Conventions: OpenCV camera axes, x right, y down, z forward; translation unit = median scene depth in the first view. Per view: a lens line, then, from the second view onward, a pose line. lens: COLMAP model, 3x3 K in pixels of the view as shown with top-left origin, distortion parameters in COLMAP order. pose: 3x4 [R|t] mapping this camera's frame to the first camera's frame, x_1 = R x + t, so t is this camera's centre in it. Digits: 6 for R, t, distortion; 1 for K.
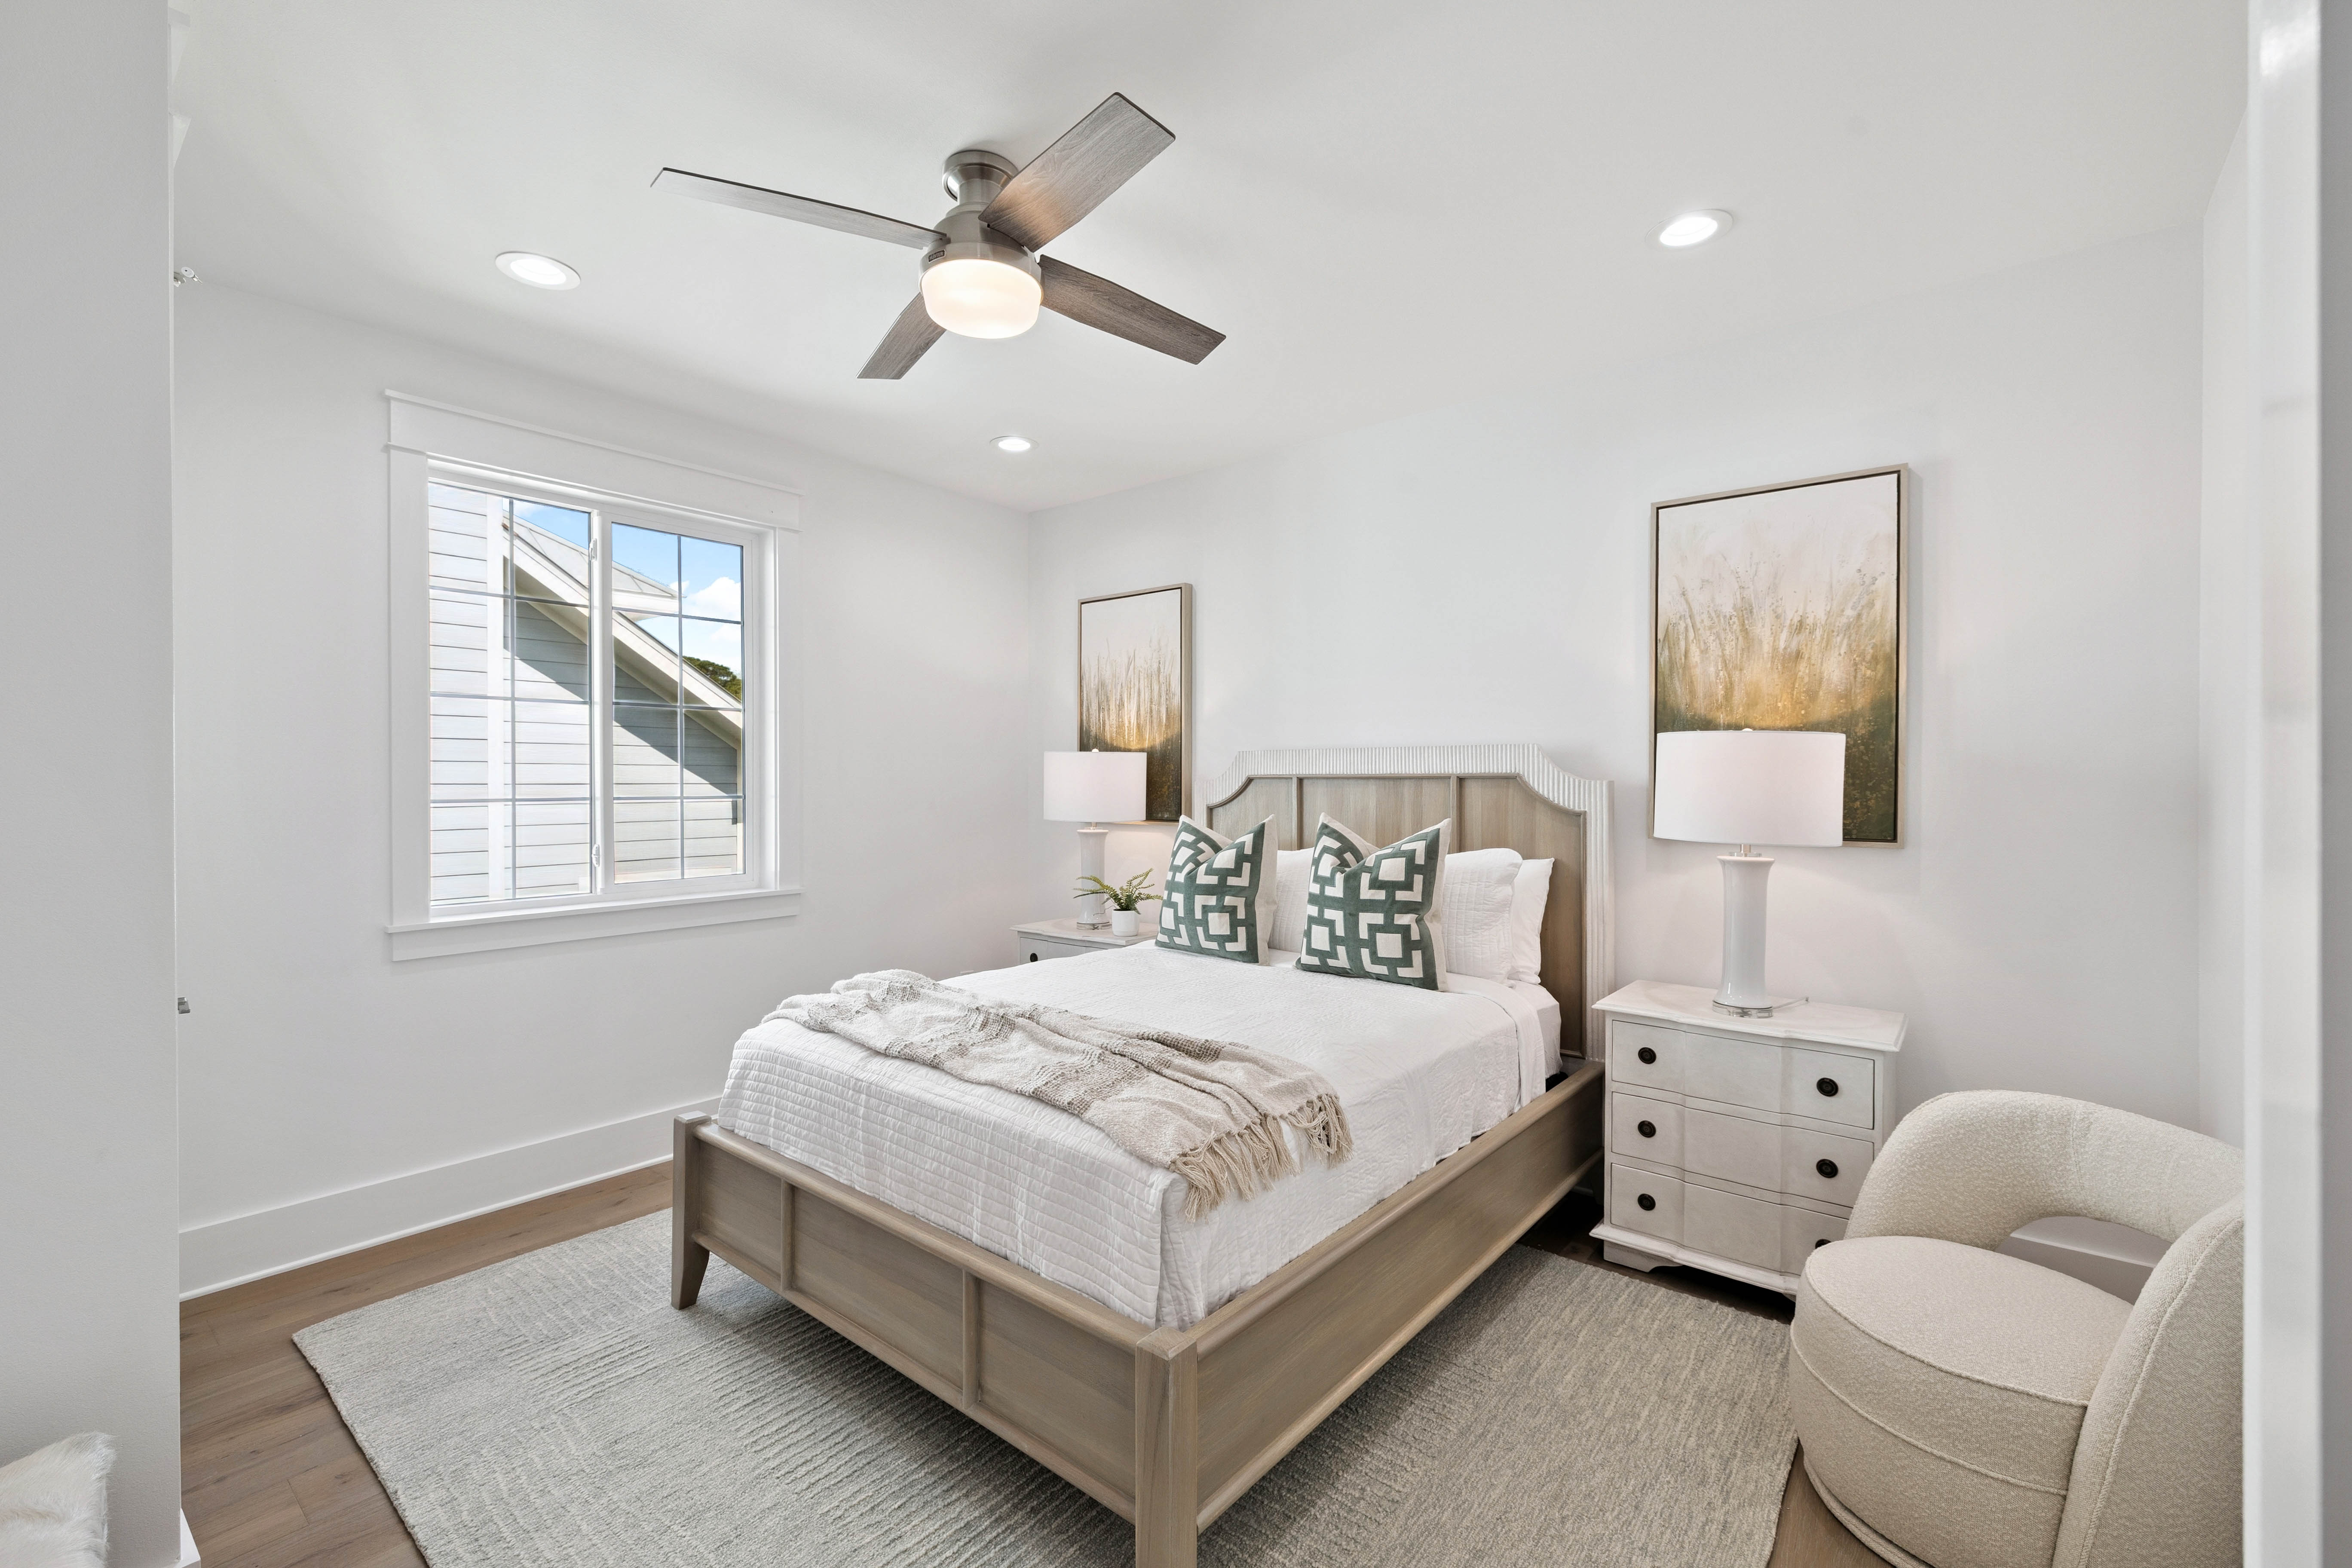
lens RADIAL K [[994.8, 0, 1174.7], [0, 994.8, 788.6], [0, 0, 1]] dist [-0.002906, -0.000327]
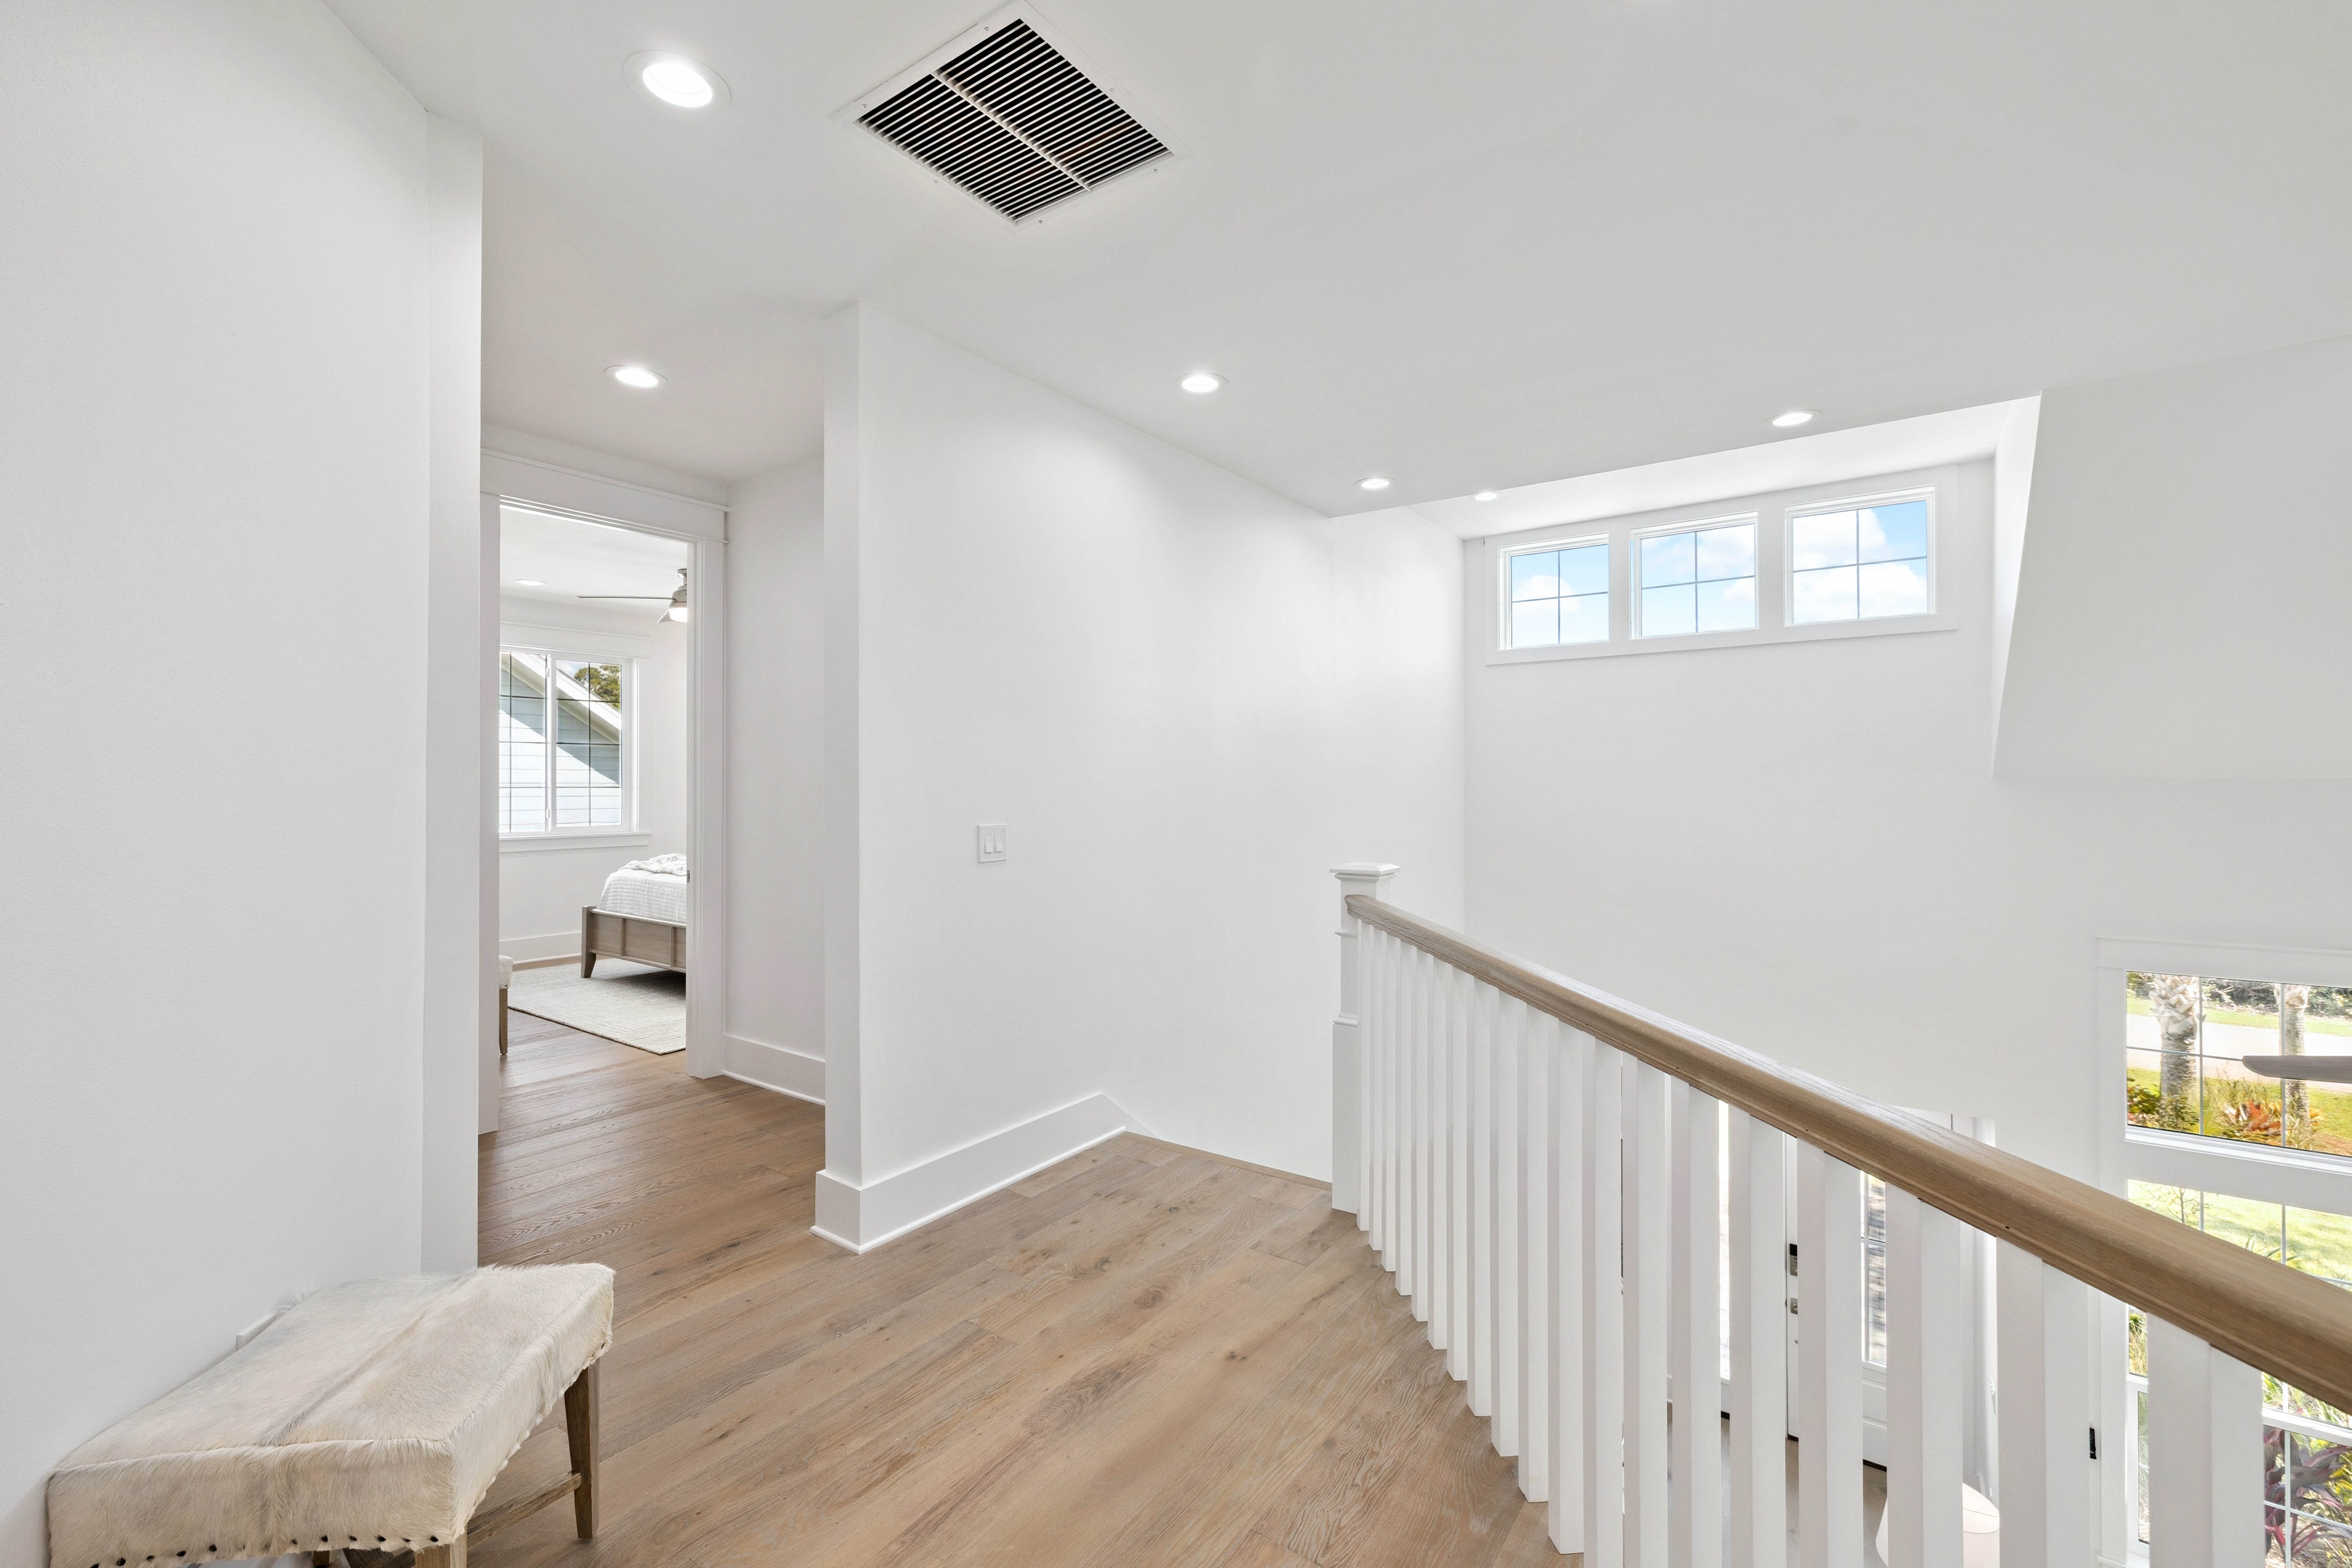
lens RADIAL K [[994.8, 0, 1172.3], [0, 994.8, 782.7], [0, 0, 1]] dist [-0.002906, -0.000327]
pose [[0.998295, 0.004530, 0.058194, 0.905644], [-0.004335, 0.999985, -0.003477, 0.005645], [-0.058209, 0.003219, 0.998299, -1.730202]]
